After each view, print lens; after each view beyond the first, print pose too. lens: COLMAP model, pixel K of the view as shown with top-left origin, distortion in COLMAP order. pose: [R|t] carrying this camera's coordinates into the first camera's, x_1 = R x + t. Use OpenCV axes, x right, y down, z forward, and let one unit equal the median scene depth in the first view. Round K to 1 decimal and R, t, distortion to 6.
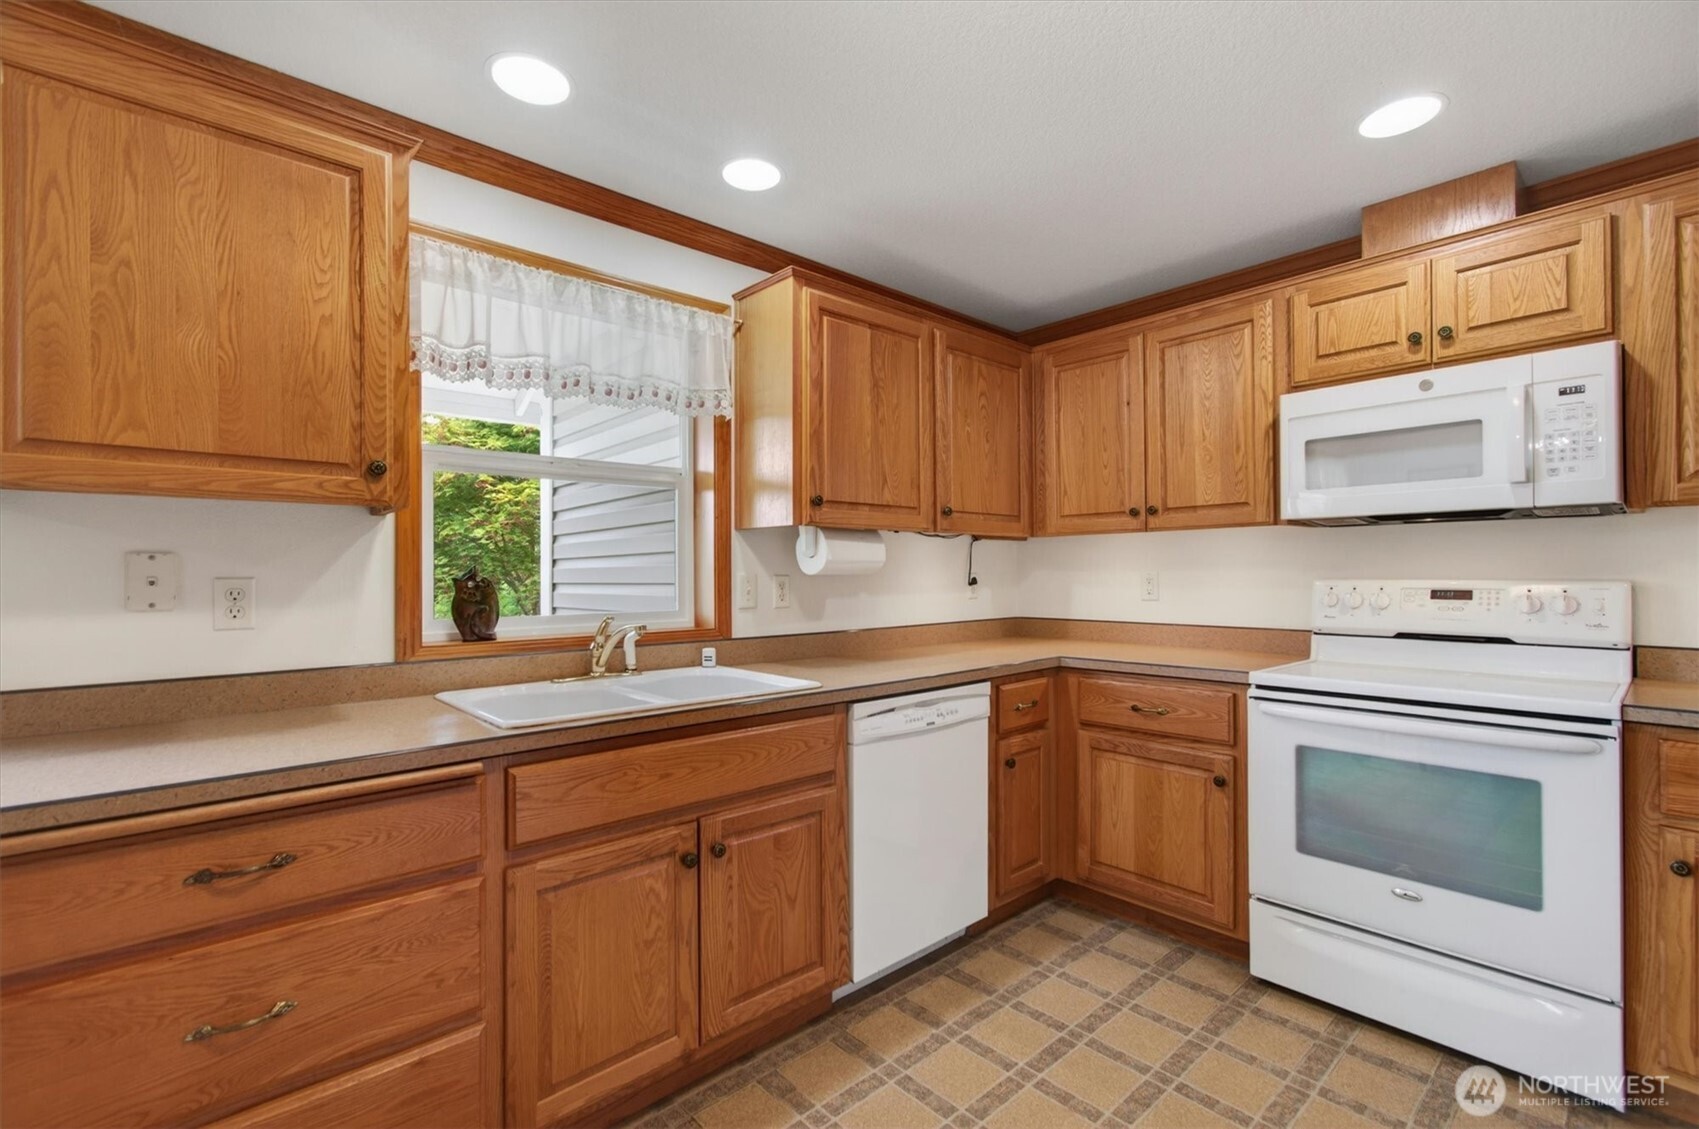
lens RADIAL K [[761.5, 0, 849.5], [0, 761.5, 564.5], [0, 0, 1]] dist [-0.012178, 0.014835]
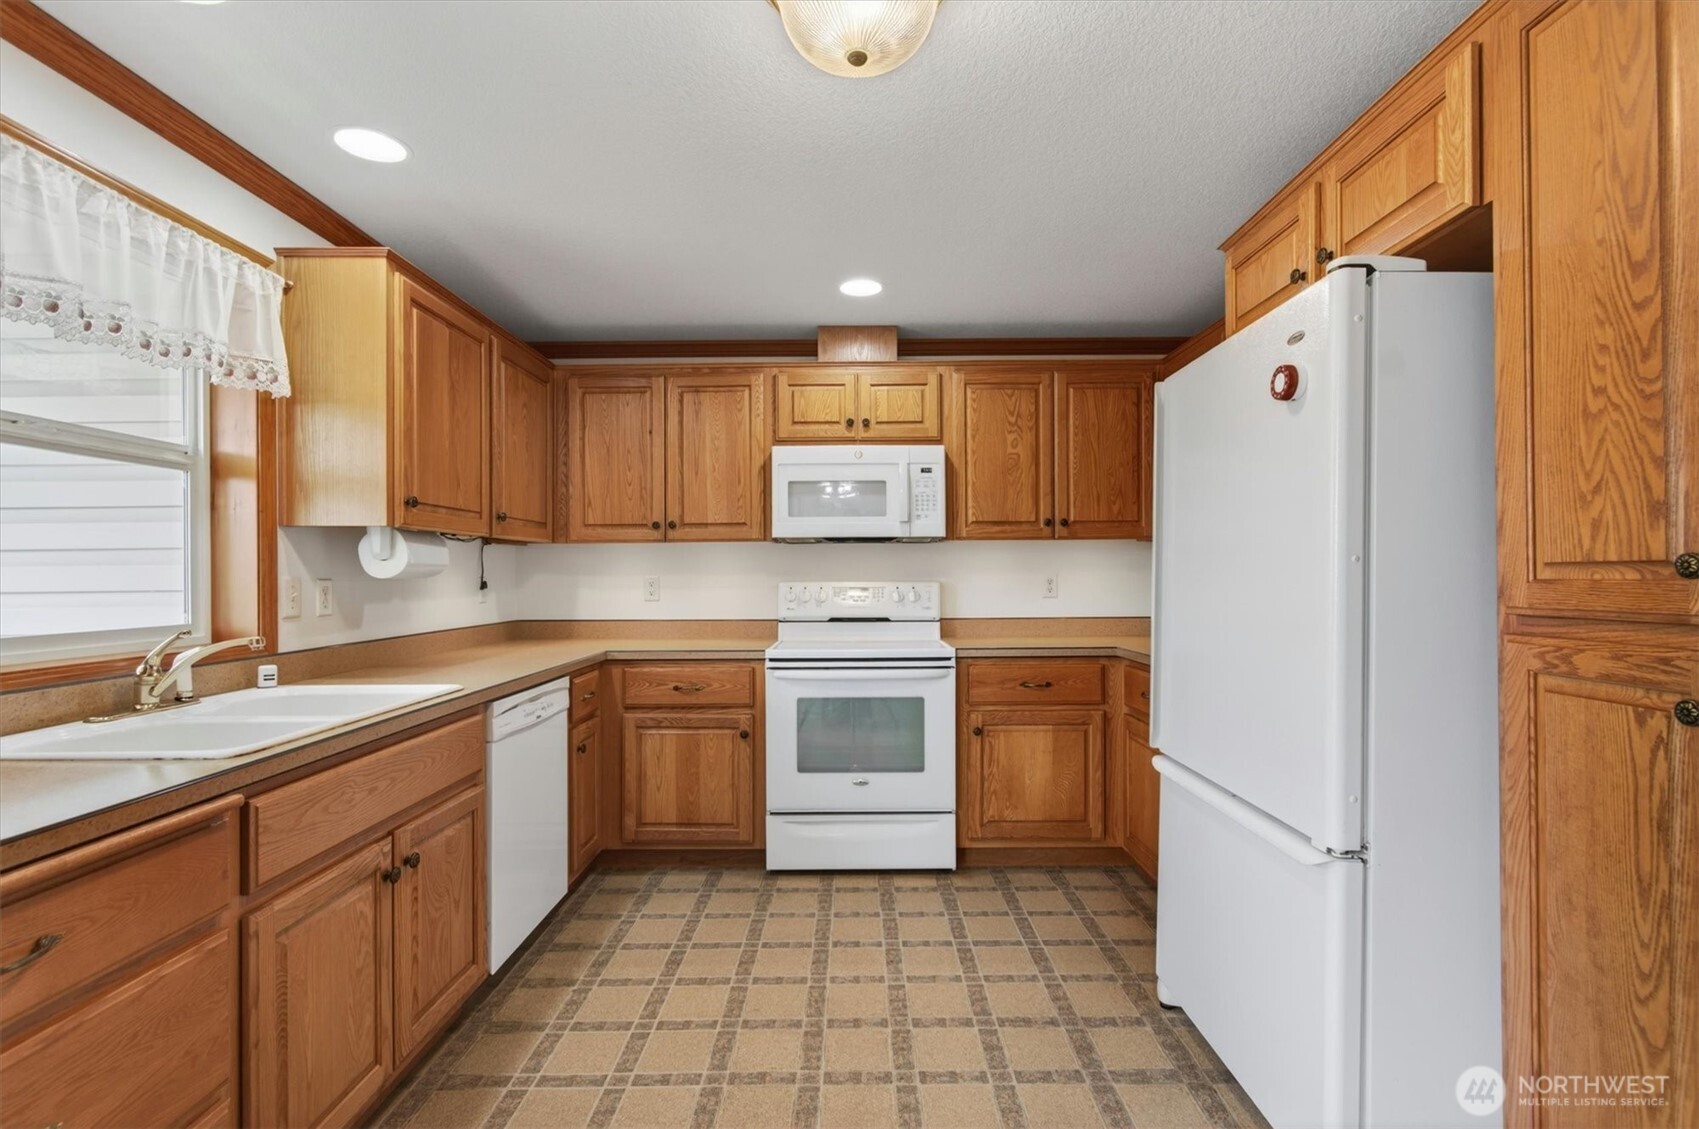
lens RADIAL K [[785.0, 0, 859.0], [0, 785.0, 567.9], [0, 0, 1]] dist [0.019987, 0.000615]
pose [[0.683387, 0.007543, 0.730017, -0.374714], [-0.006309, 0.999970, -0.004427, 0.000106], [-0.730029, -0.001580, 0.683414, -0.082024]]
